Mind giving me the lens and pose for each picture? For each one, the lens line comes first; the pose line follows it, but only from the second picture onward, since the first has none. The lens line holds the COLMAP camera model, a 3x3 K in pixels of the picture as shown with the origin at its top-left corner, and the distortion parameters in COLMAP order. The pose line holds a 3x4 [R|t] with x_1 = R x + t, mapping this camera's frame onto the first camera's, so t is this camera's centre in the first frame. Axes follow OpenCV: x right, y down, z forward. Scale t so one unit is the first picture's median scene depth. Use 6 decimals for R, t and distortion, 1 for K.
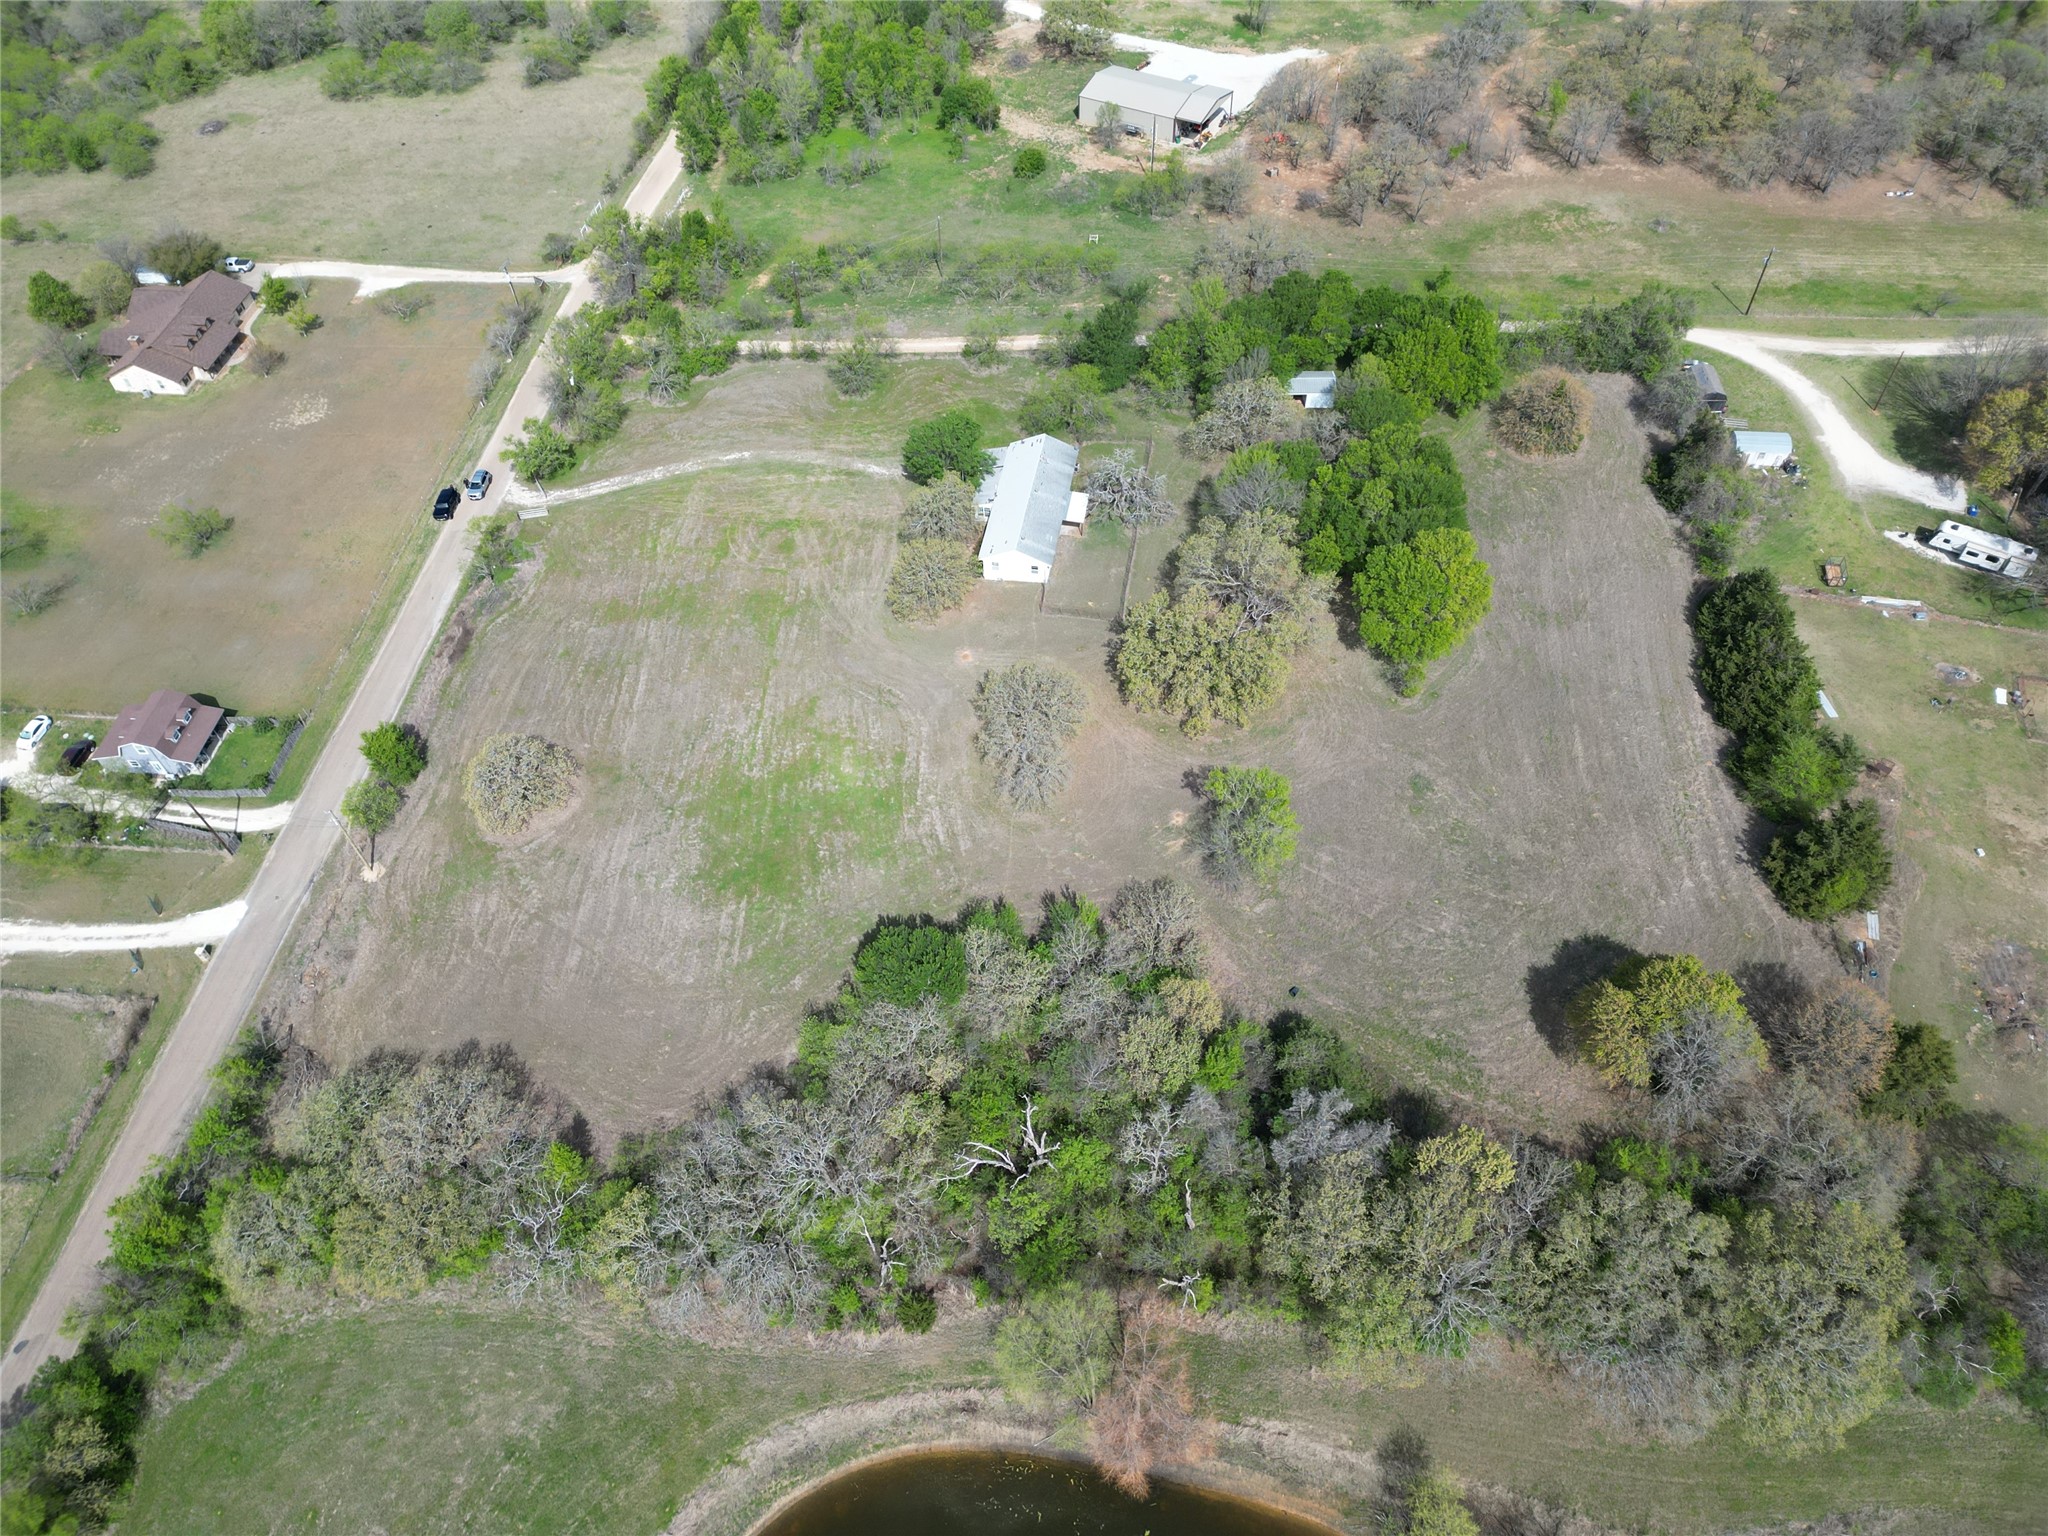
lens RADIAL K [[1417.7, 0, 1022.7], [0, 1417.7, 778.4], [0, 0, 1]] dist [0.085092, -0.088865]
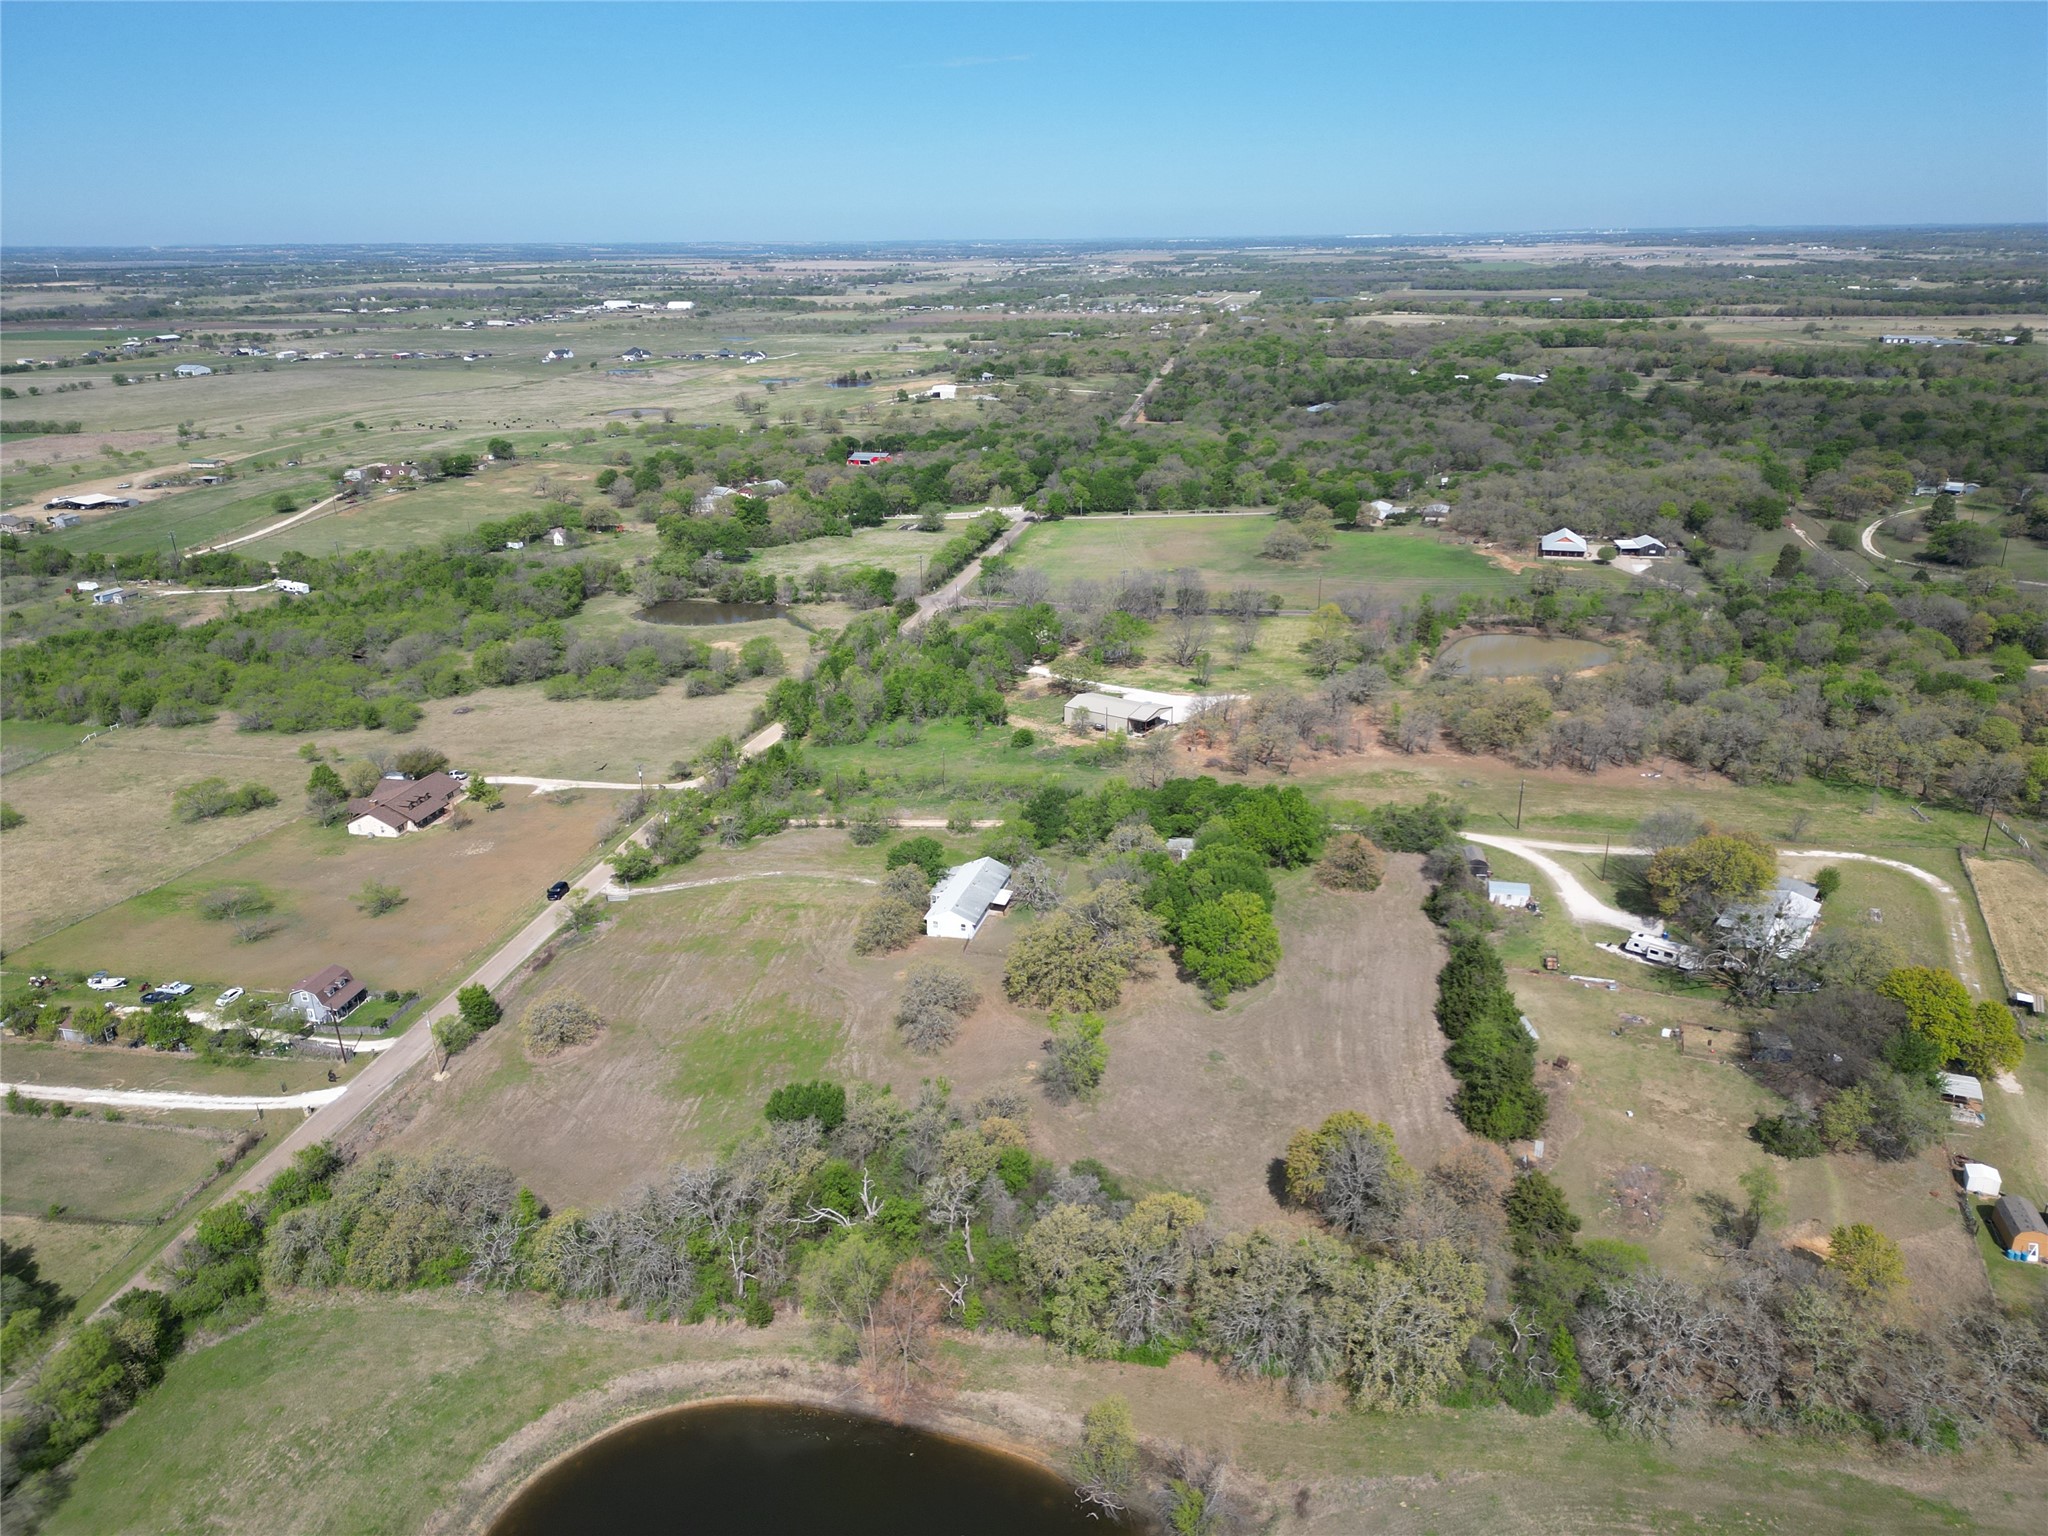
lens RADIAL K [[1417.7, 0, 1022.7], [0, 1417.7, 778.4], [0, 0, 1]] dist [0.085092, -0.088865]
pose [[0.995195, 0.044789, -0.087073, 0.185905], [-0.081565, 0.871196, -0.484113, 0.399694], [0.054175, 0.488889, 0.870662, -0.269591]]
